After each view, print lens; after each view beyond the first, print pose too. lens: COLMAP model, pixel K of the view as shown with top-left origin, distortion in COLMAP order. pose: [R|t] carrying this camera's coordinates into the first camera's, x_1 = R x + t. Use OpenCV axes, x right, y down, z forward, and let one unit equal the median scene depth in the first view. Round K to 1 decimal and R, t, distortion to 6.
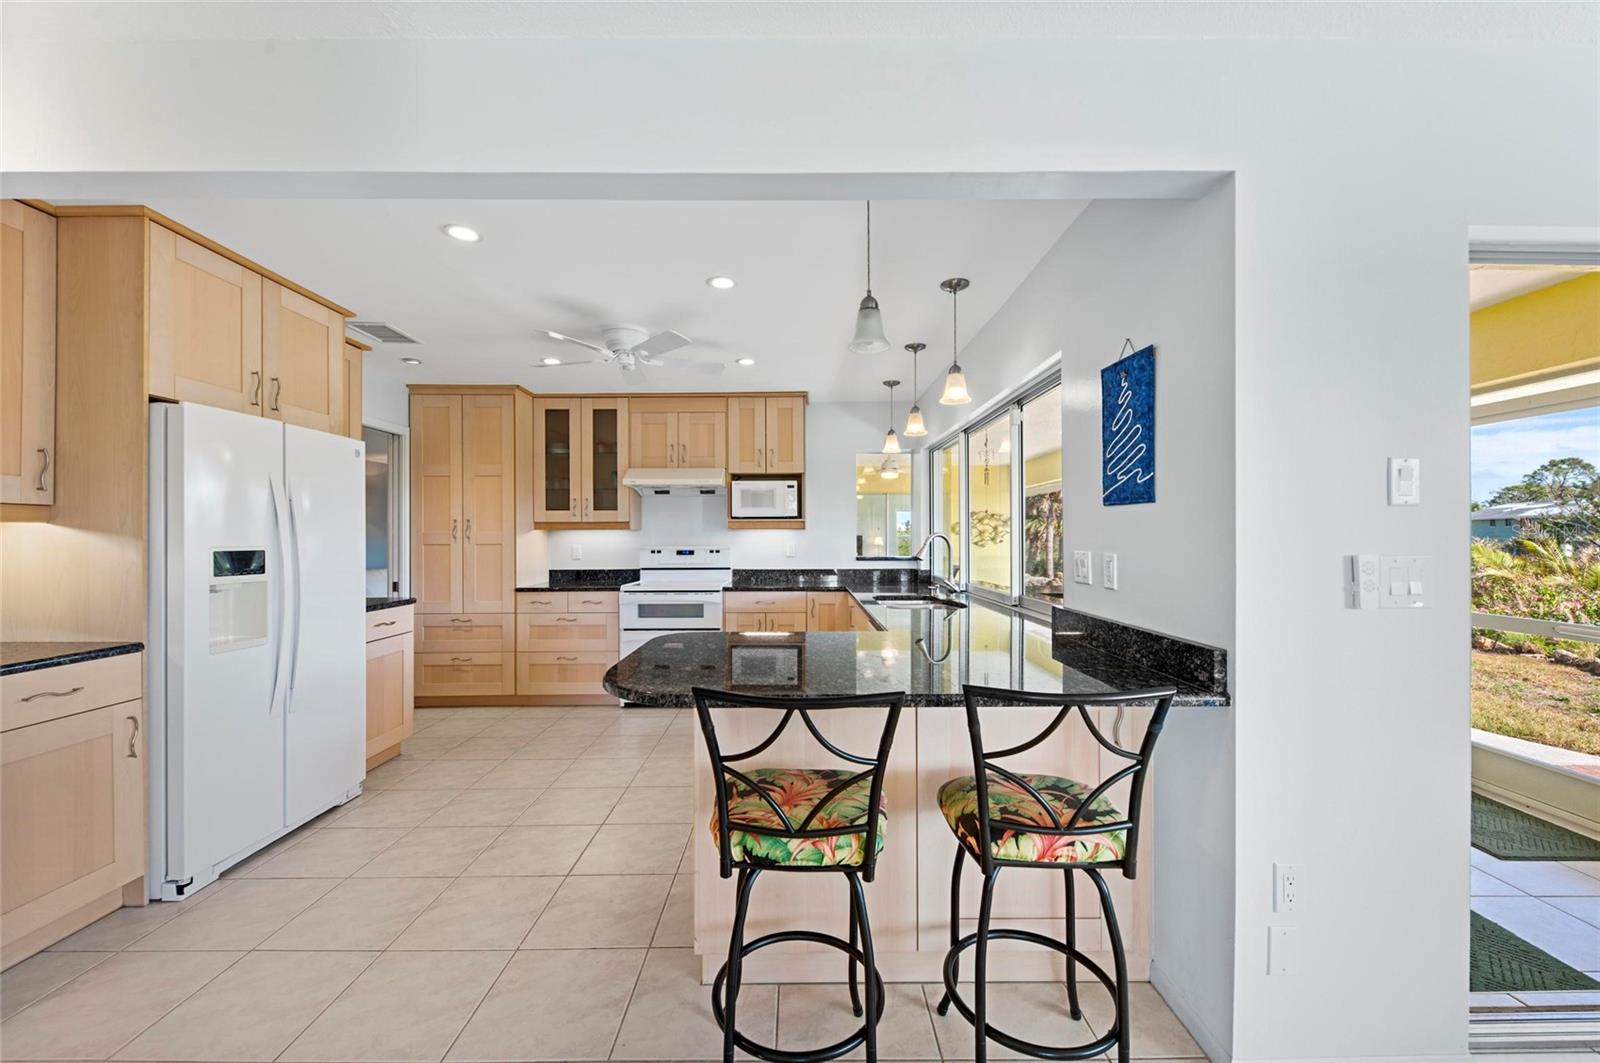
lens RADIAL K [[634.1, 0, 811.1], [0, 634.1, 534.4], [0, 0, 1]] dist [0.008546, -0.000256]
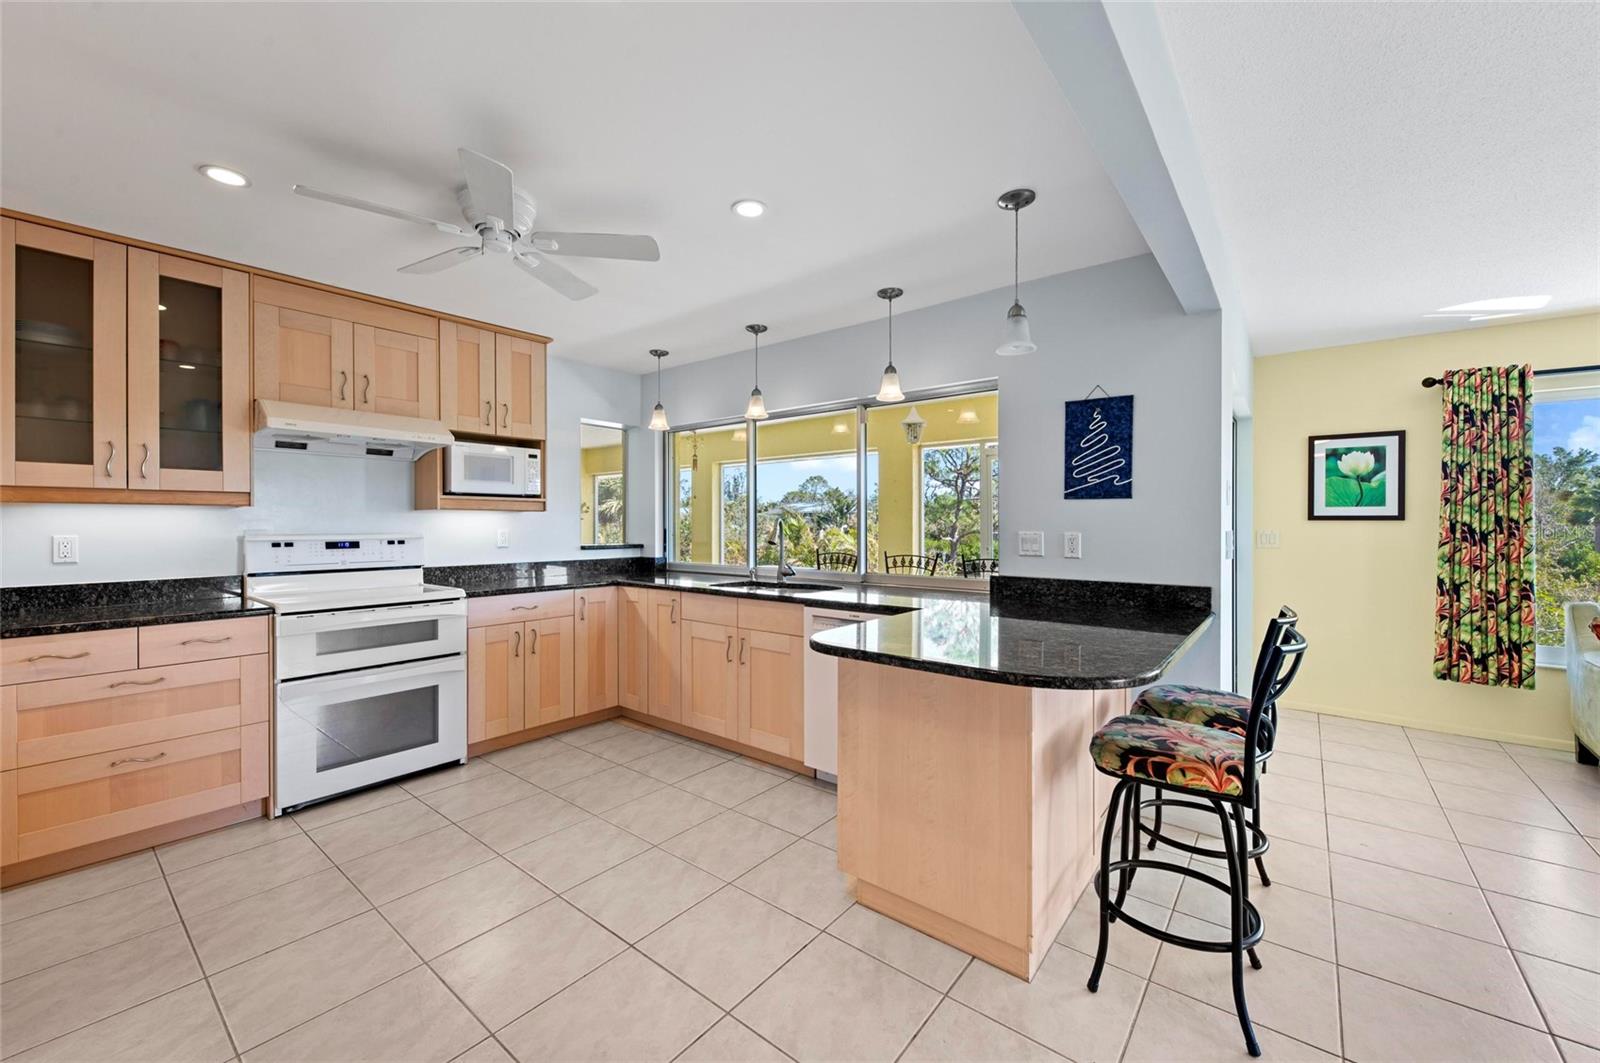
lens RADIAL K [[634.1, 0, 807.2], [0, 634.1, 523.5], [0, 0, 1]] dist [0.008546, -0.000256]
pose [[0.616193, 0.003768, 0.787586, -0.430752], [-0.005160, 0.999986, -0.000747, 0.005549], [-0.787578, -0.003604, 0.616204, 0.254316]]
